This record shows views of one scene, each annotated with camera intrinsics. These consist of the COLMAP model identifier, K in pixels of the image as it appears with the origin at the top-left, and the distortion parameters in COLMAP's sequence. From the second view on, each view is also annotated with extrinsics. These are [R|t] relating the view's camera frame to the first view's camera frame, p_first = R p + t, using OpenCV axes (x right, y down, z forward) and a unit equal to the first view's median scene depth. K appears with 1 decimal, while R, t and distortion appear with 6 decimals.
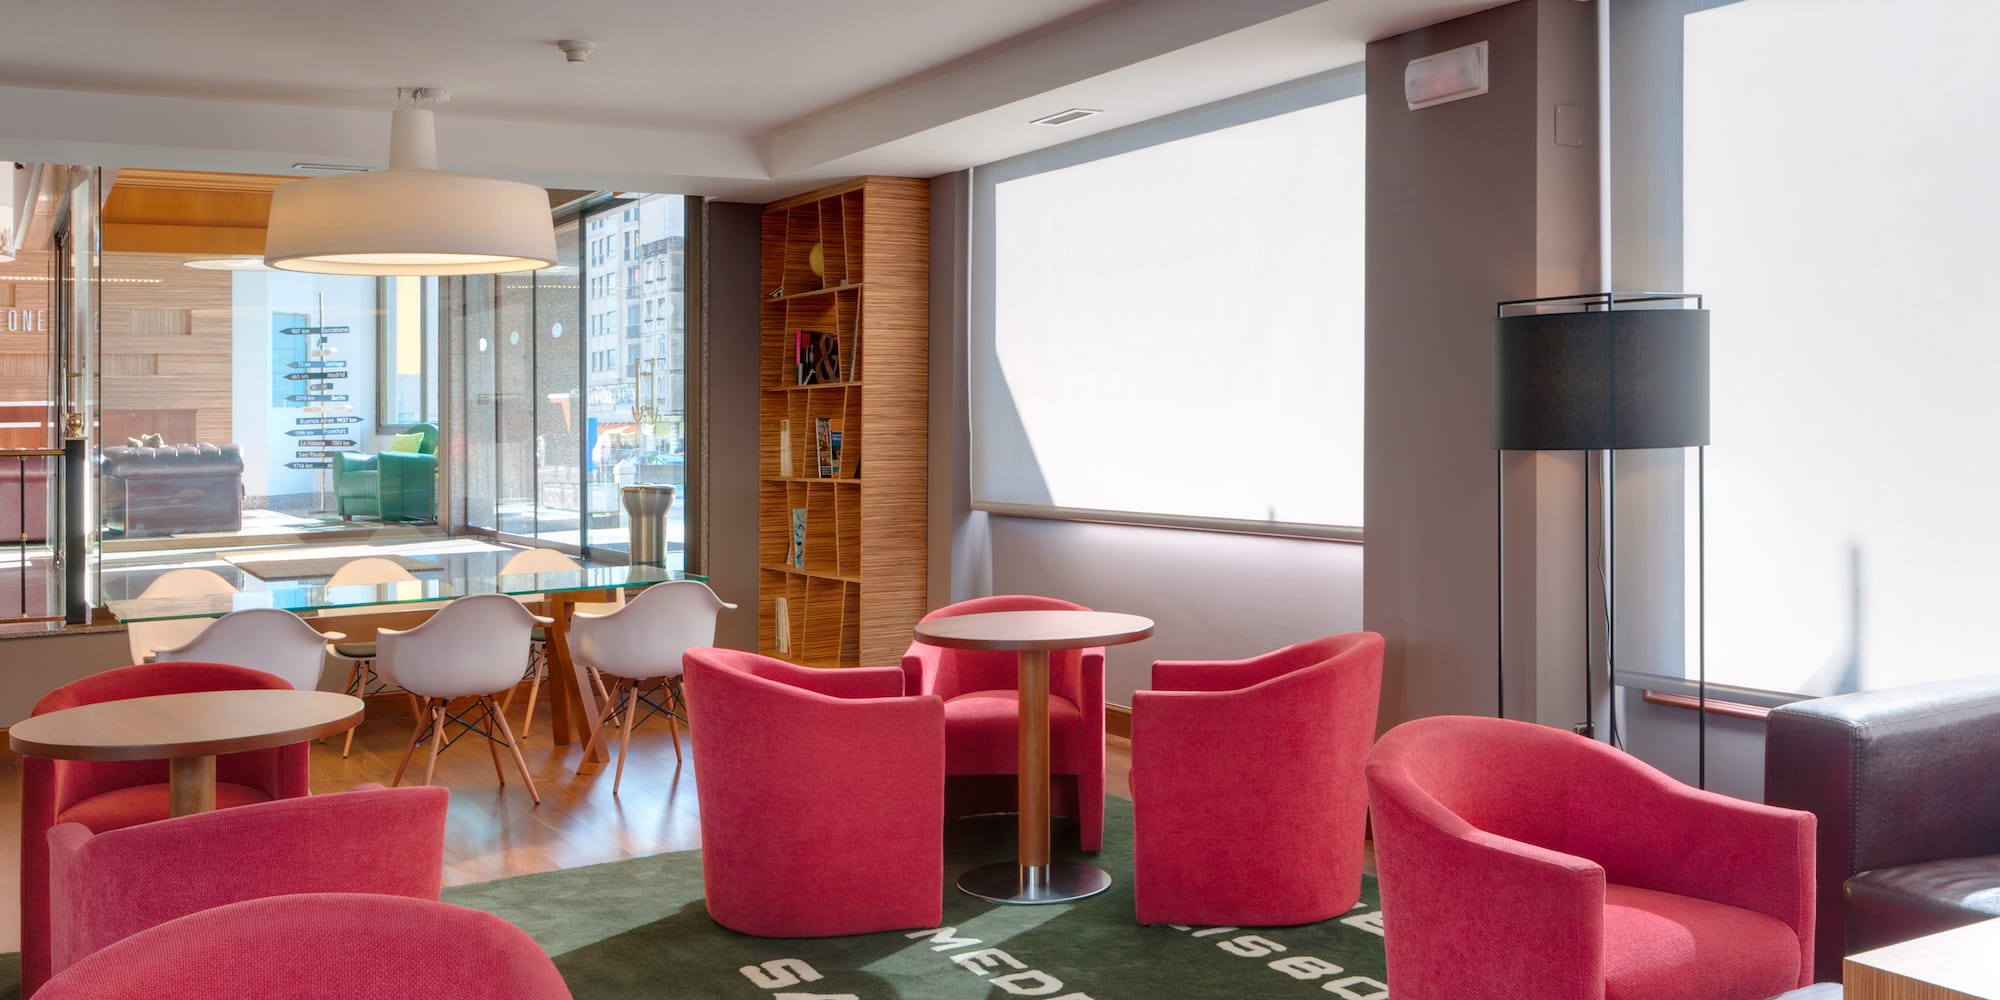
lens RADIAL K [[1719.1, 0, 998.8], [0, 1719.1, 442.6], [0, 0, 1]] dist [-0.009489, -0.003233]
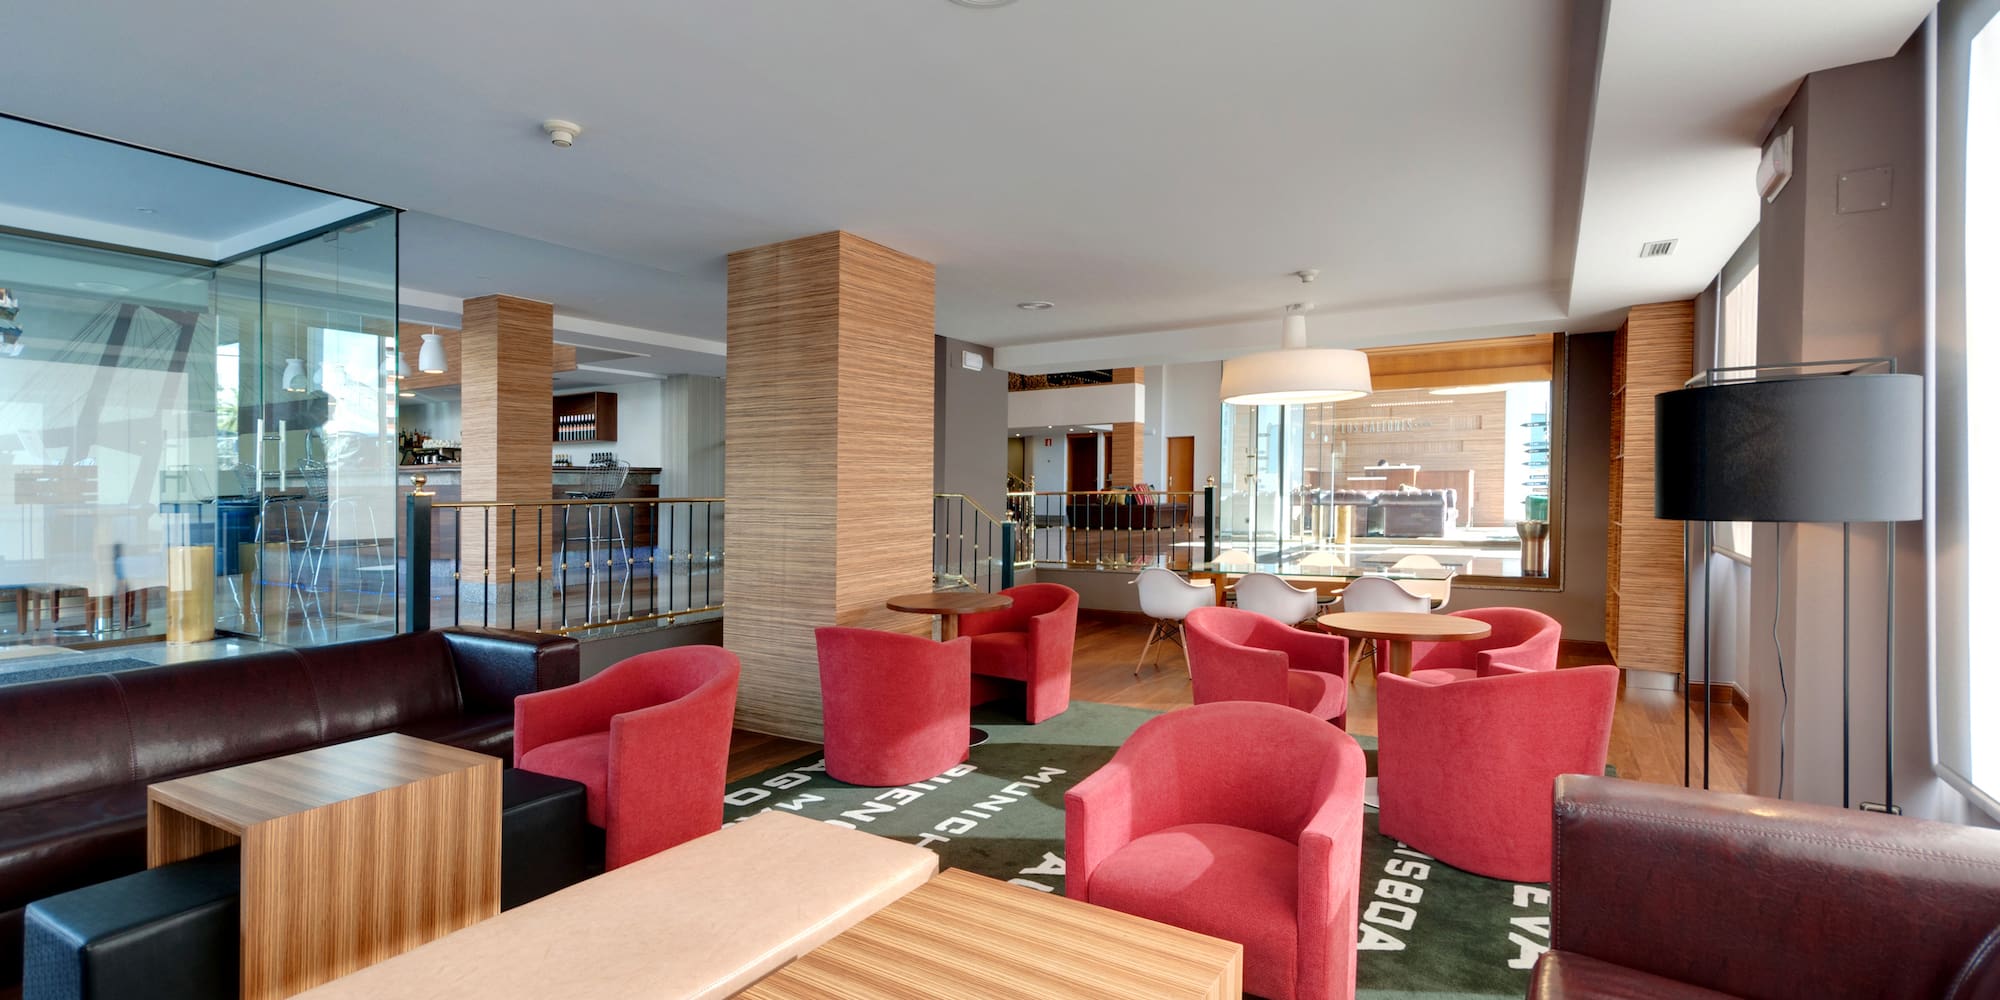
lens RADIAL K [[928.8, 0, 1000.0], [0, 928.8, 500.0], [0, 0, 1]] dist [0.000028, 0.000038]
pose [[0.470729, 0.026410, -0.881882, 0.347773], [-0.012666, 0.999651, 0.023176, -0.009030], [0.882187, 0.000260, 0.470900, 0.192769]]
